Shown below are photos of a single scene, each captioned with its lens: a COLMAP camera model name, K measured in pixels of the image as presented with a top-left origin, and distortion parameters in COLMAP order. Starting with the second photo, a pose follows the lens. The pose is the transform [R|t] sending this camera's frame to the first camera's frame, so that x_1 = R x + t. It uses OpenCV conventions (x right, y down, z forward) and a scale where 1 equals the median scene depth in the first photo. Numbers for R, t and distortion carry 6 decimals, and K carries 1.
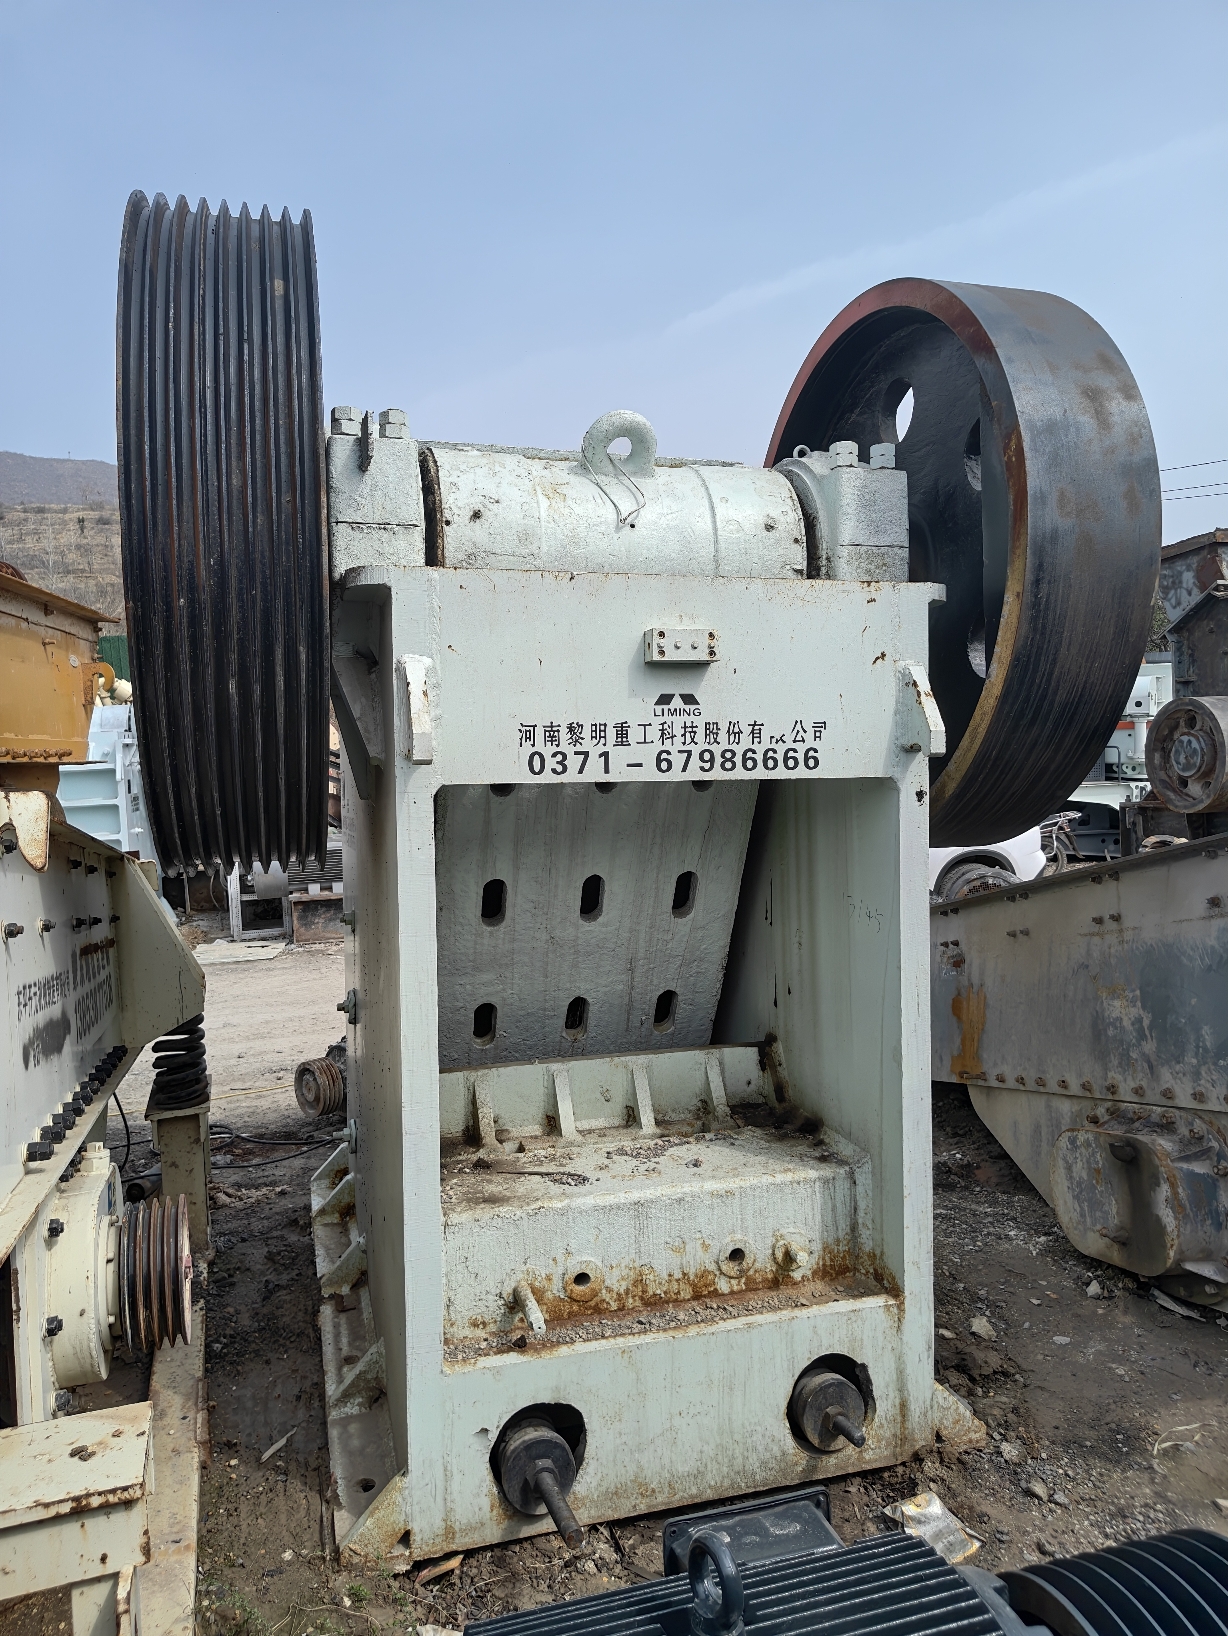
lens RADIAL K [[1138.7, 0, 609.1], [0, 1138.7, 809.4], [0, 0, 1]] dist [0.018543, -0.007694]
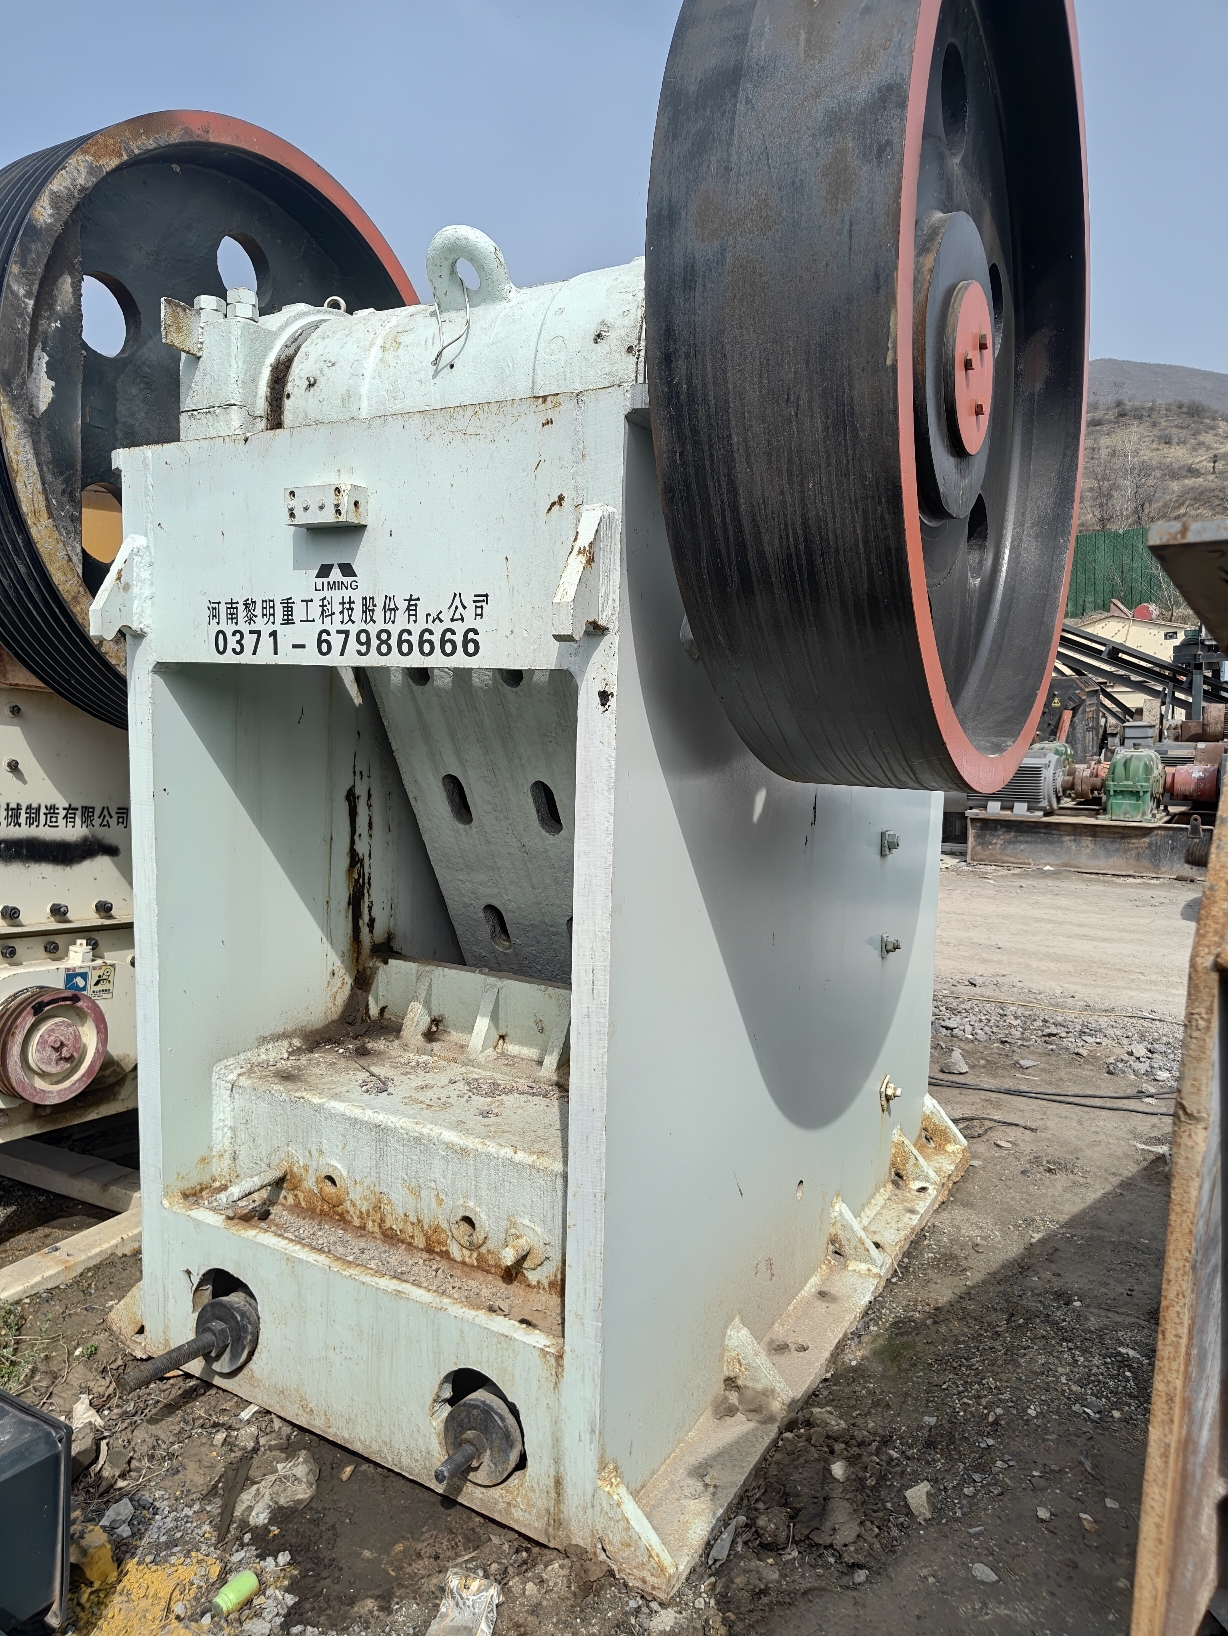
lens RADIAL K [[1138.7, 0, 609.9], [0, 1138.7, 827.3], [0, 0, 1]] dist [0.018543, -0.007694]
pose [[0.689002, 0.123245, -0.714203, 0.831310], [-0.057808, 0.991641, 0.115352, -0.014787], [0.722450, -0.038191, 0.690368, 0.533817]]
